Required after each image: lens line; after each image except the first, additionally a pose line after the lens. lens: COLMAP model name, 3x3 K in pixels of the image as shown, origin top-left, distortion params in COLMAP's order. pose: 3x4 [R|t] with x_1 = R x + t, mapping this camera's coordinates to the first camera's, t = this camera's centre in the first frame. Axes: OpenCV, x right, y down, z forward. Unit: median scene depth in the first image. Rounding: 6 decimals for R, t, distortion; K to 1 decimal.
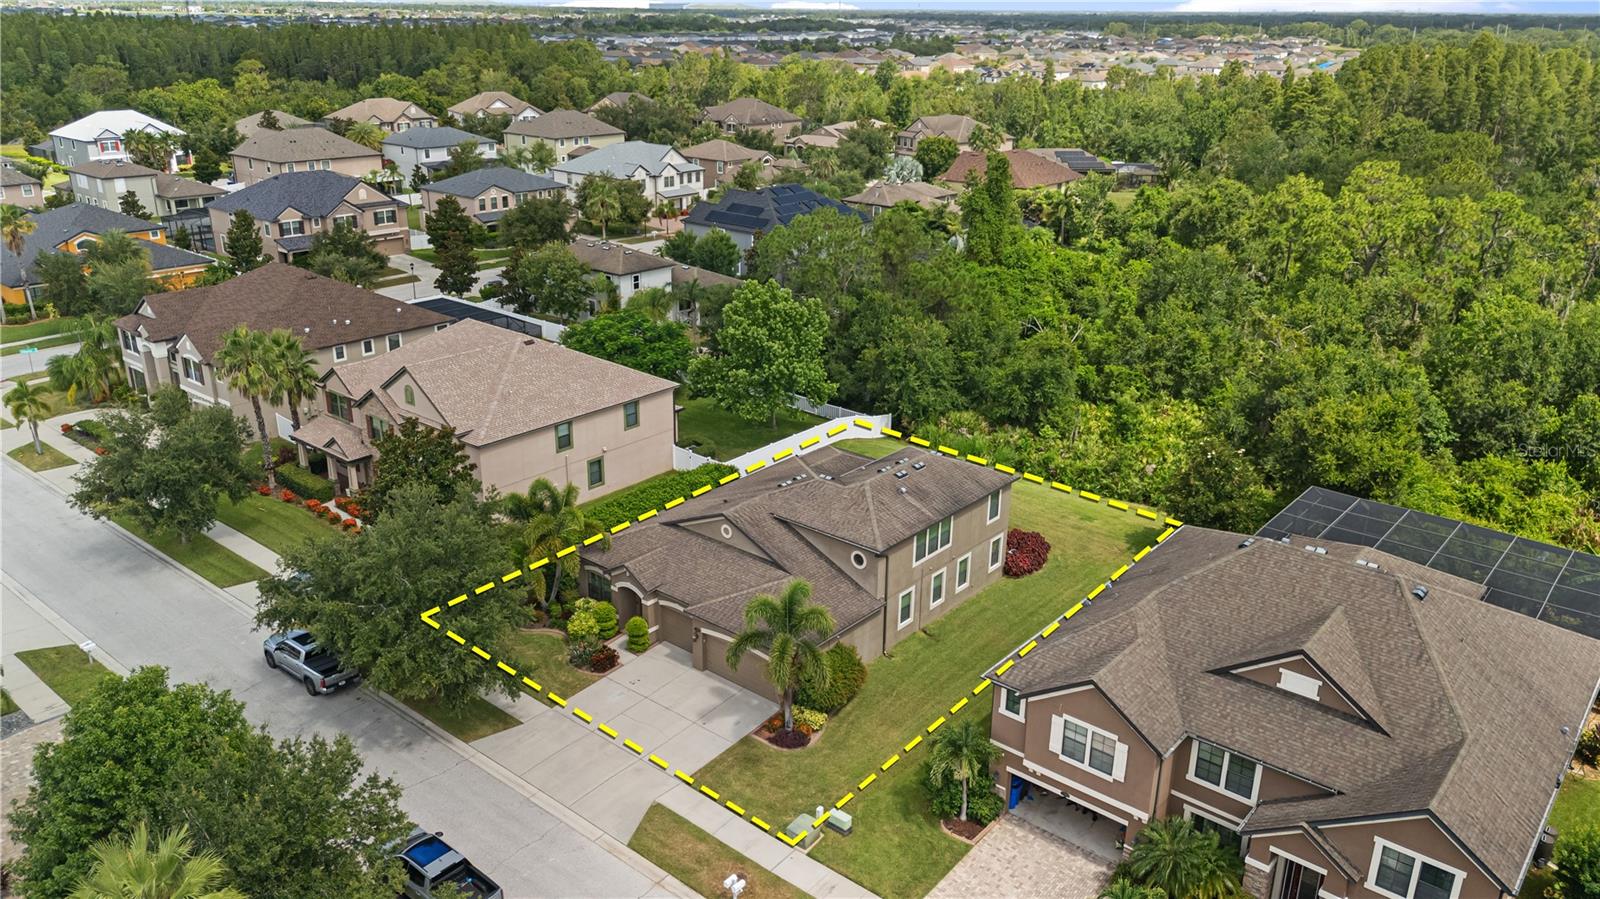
lens RADIAL K [[1168.4, 0, 792.2], [0, 1168.4, 449.5], [0, 0, 1]] dist [0.028578, -0.026602]
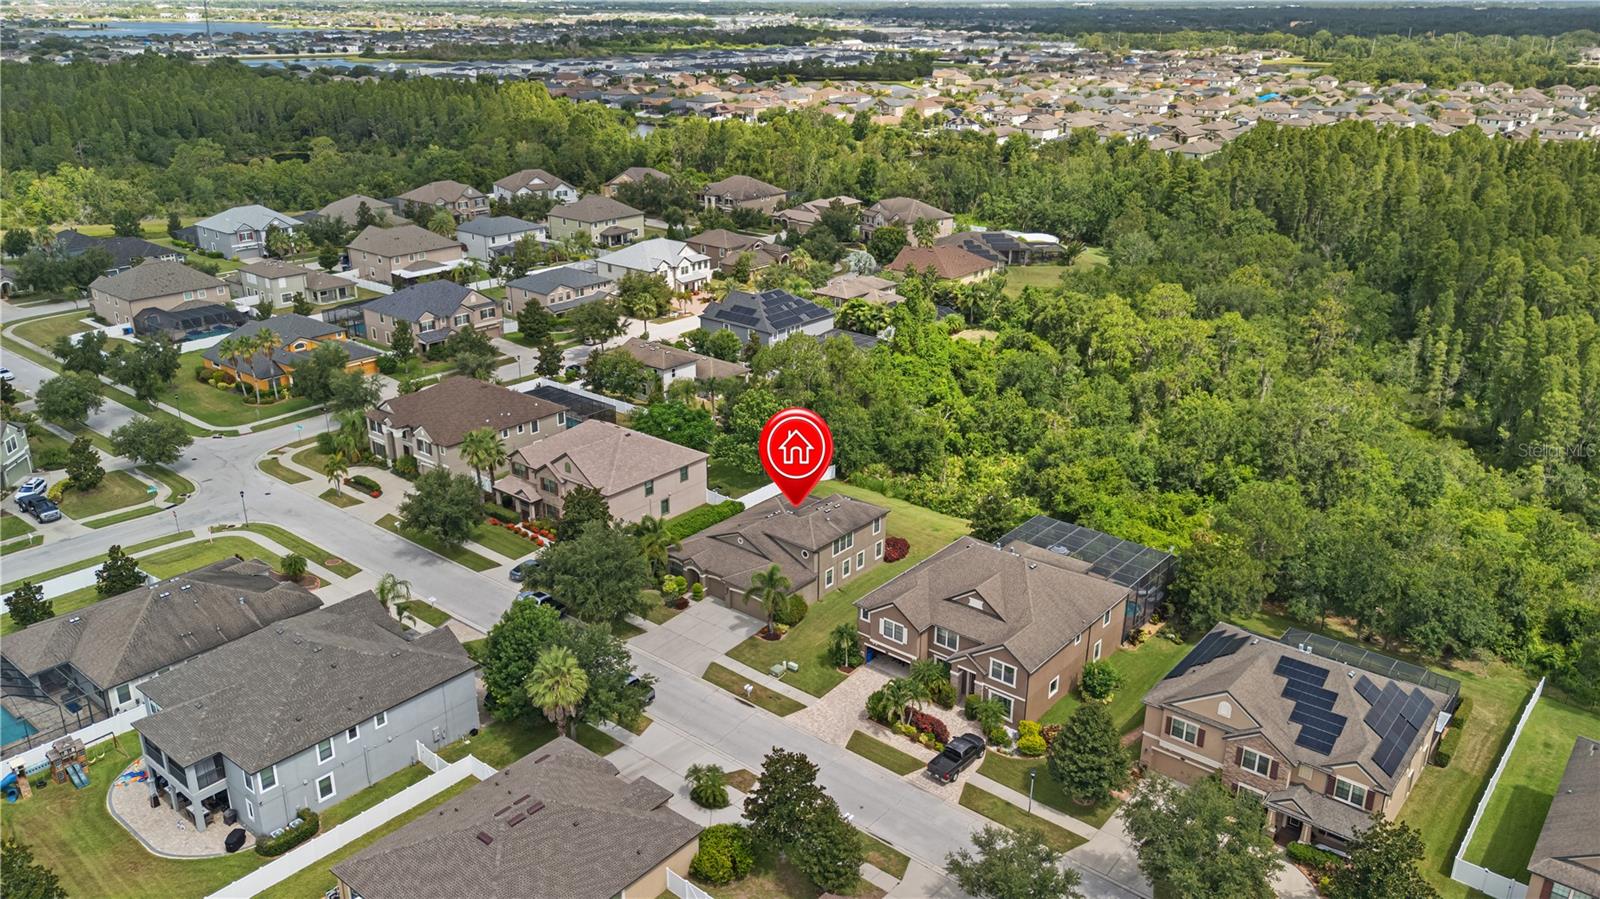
lens RADIAL K [[1168.4, 0, 792.2], [0, 1168.4, 449.5], [0, 0, 1]] dist [0.028578, -0.026602]
pose [[0.999945, -0.008199, 0.006556, 0.014928], [0.008158, 0.999946, 0.006381, -0.070006], [-0.006608, -0.006327, 0.999958, -0.714830]]
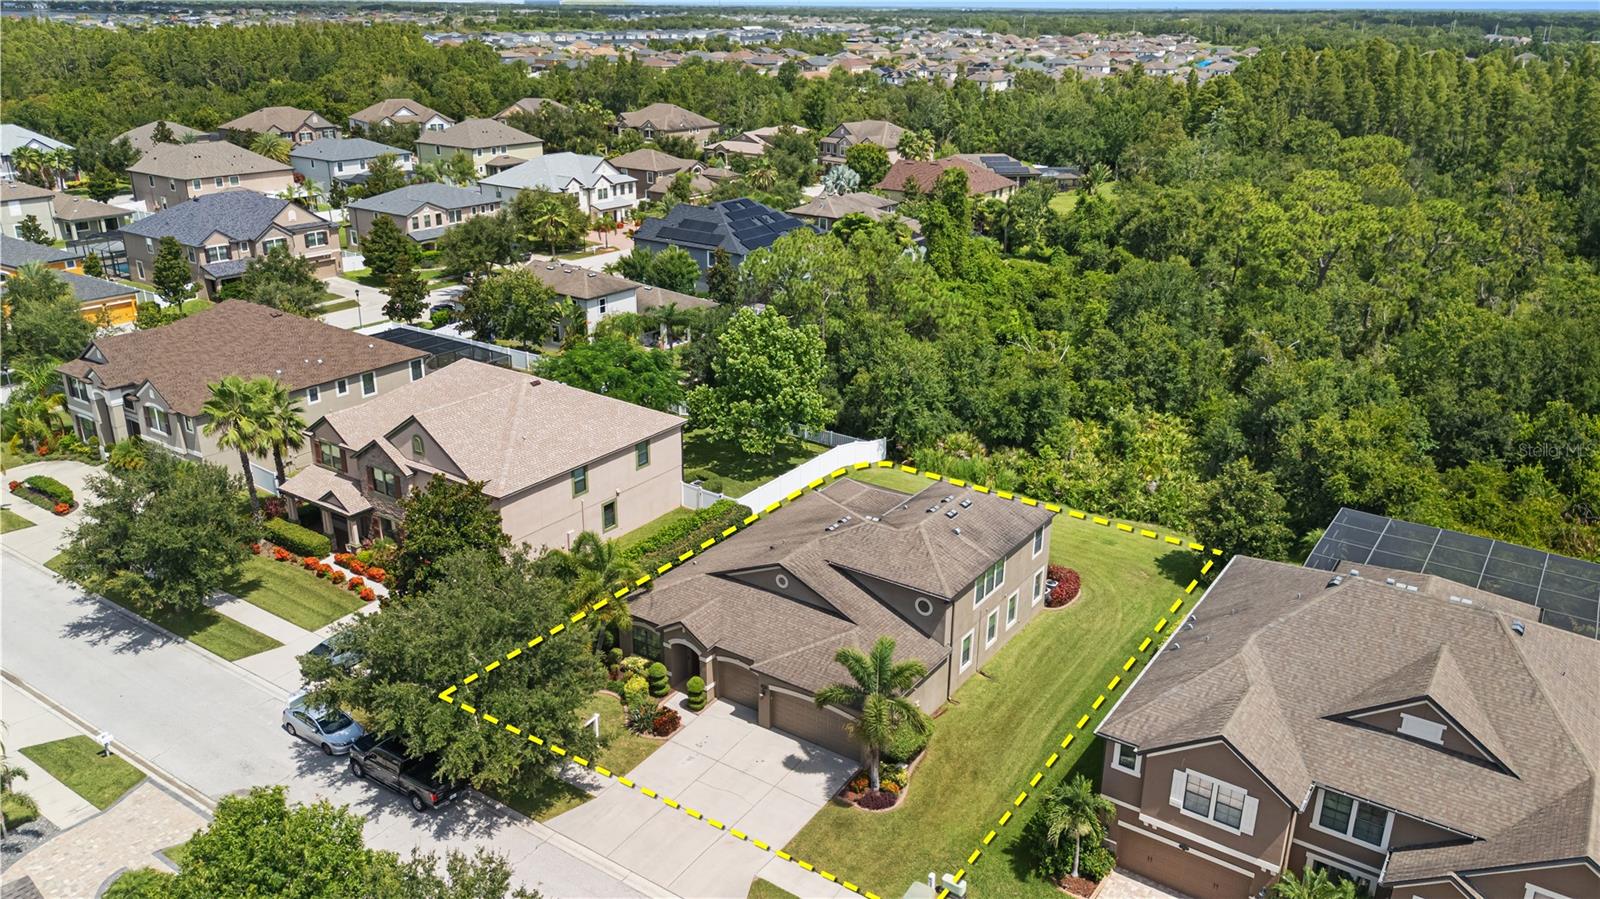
lens RADIAL K [[1168.4, 0, 792.2], [0, 1168.4, 449.5], [0, 0, 1]] dist [0.028578, -0.026602]
pose [[0.995369, -0.034723, 0.089633, -0.091371], [0.034476, 0.999396, 0.004298, -0.030245], [-0.089728, -0.001188, 0.995966, 0.021840]]
